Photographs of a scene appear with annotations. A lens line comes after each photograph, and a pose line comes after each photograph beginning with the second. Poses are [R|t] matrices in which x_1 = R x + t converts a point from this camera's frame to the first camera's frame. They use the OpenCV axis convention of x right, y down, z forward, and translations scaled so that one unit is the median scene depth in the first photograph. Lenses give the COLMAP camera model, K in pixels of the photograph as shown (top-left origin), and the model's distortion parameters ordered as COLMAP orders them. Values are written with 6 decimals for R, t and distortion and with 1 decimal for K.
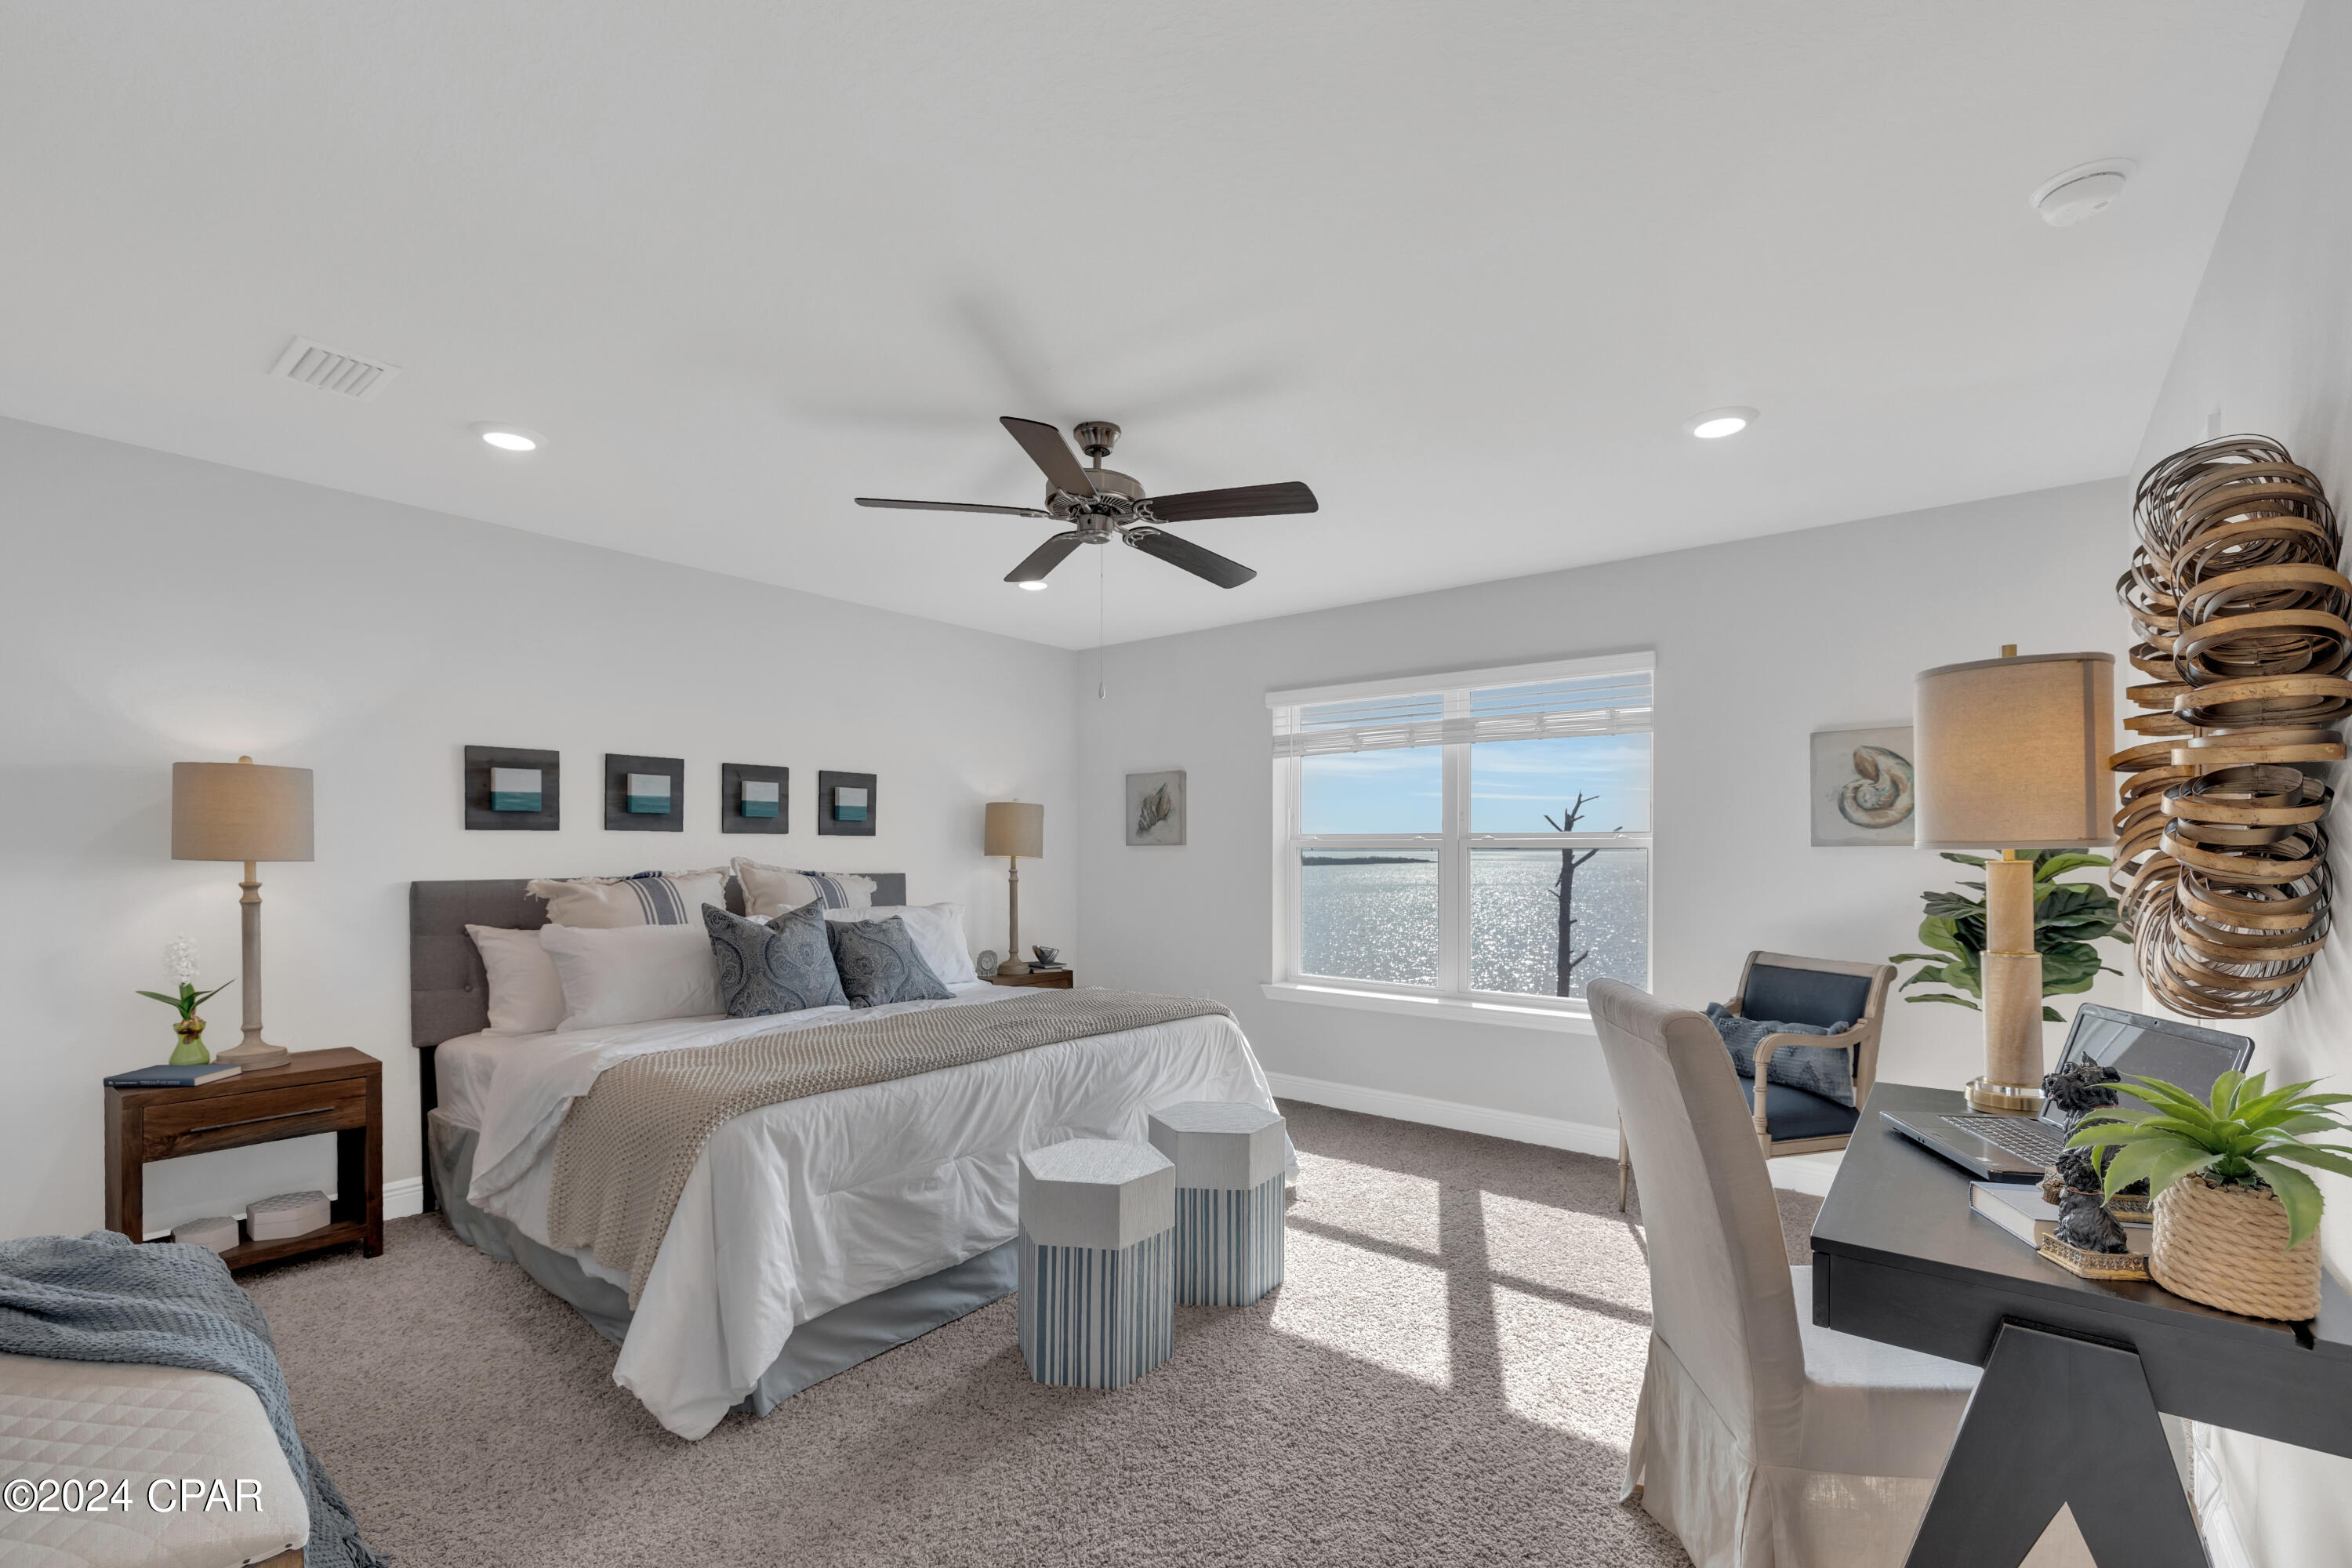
lens RADIAL K [[1013.4, 0, 1169.1], [0, 1013.4, 852.9], [0, 0, 1]] dist [0.000788, -0.000129]
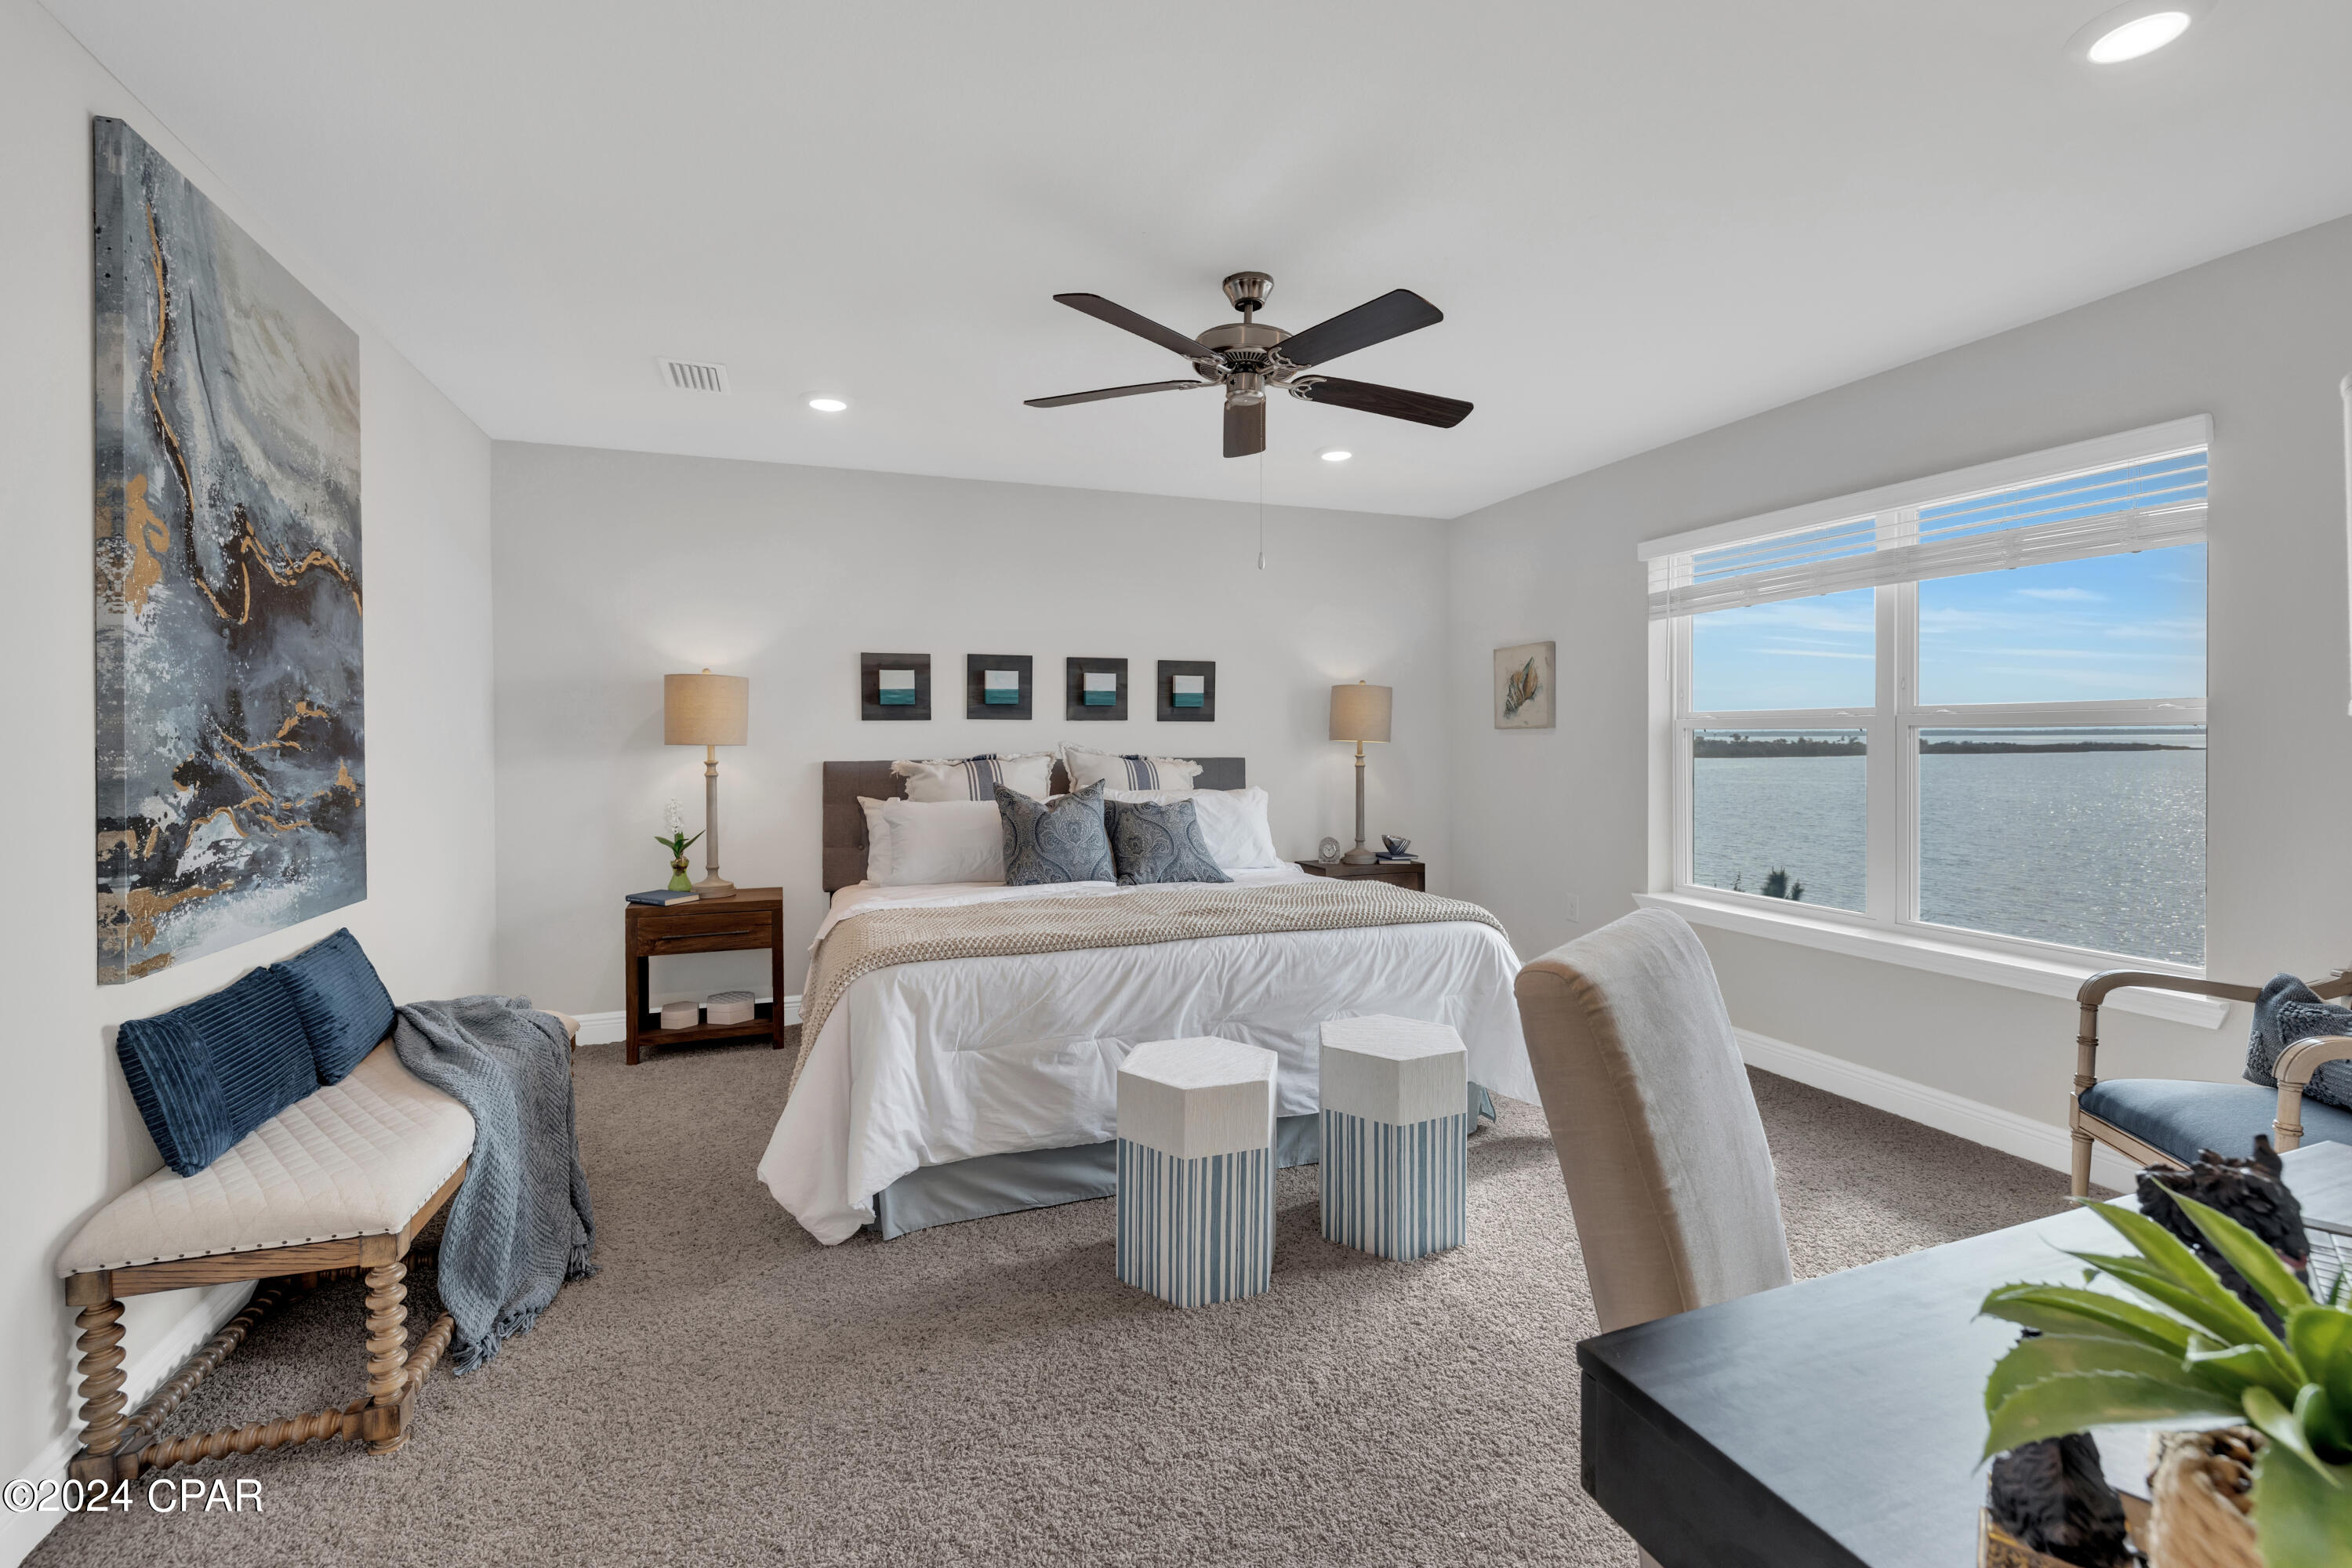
lens RADIAL K [[1013.4, 0, 1164.6], [0, 1013.4, 741.7], [0, 0, 1]] dist [0.000788, -0.000129]
pose [[0.855120, -0.003551, -0.518418, 0.291556], [0.004191, 0.999991, 0.000063, 0.005213], [0.518414, -0.002226, 0.855127, 0.134840]]
